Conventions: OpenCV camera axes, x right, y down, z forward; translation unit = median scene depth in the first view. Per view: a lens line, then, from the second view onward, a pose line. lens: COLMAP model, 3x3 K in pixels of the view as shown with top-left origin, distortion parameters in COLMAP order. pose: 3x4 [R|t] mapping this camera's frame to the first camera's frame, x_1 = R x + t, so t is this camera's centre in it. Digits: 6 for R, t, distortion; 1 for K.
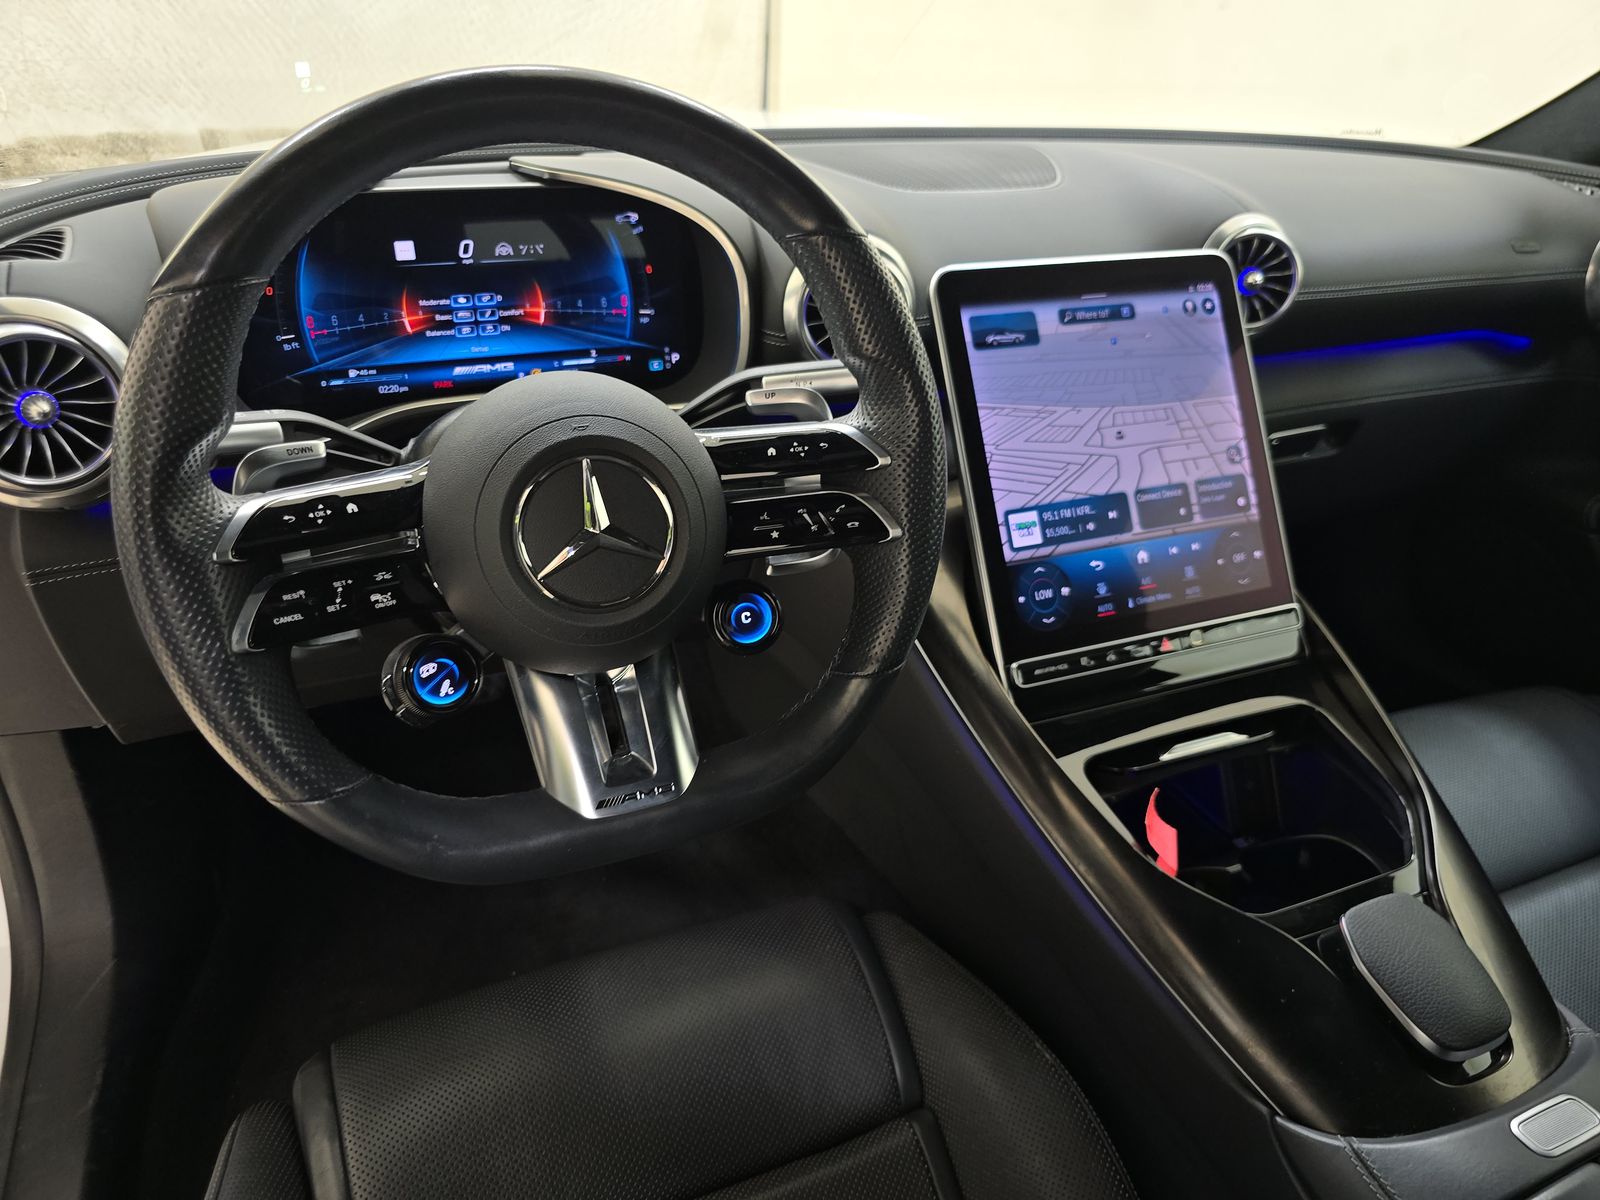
lens RADIAL K [[1088.8, 0, 818.6], [0, 1088.8, 581.9], [0, 0, 1]] dist [0.030680, -0.045806]
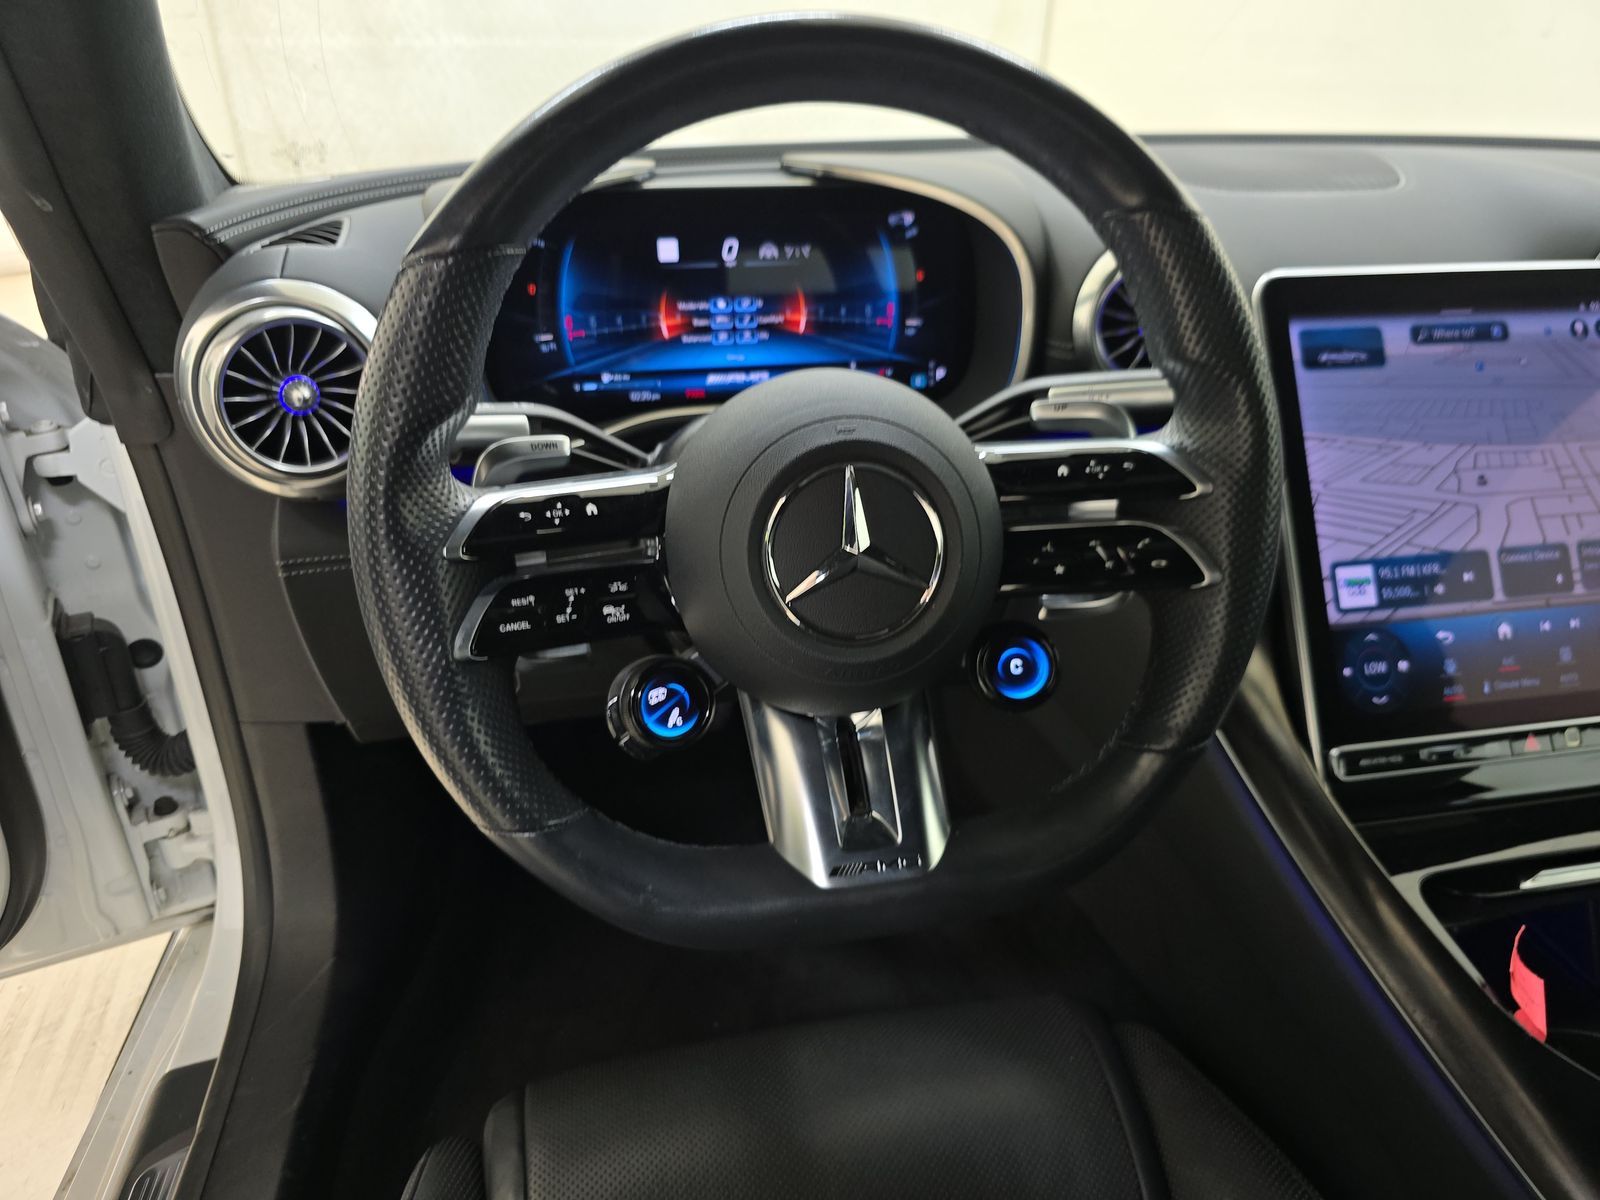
lens RADIAL K [[1088.8, 0, 818.6], [0, 1088.8, 581.9], [0, 0, 1]] dist [0.030680, -0.045806]
pose [[0.977415, 0.065868, -0.200802, -0.051619], [-0.074136, 0.996671, -0.033927, 0.007525], [0.197898, 0.048048, 0.979044, 0.139126]]
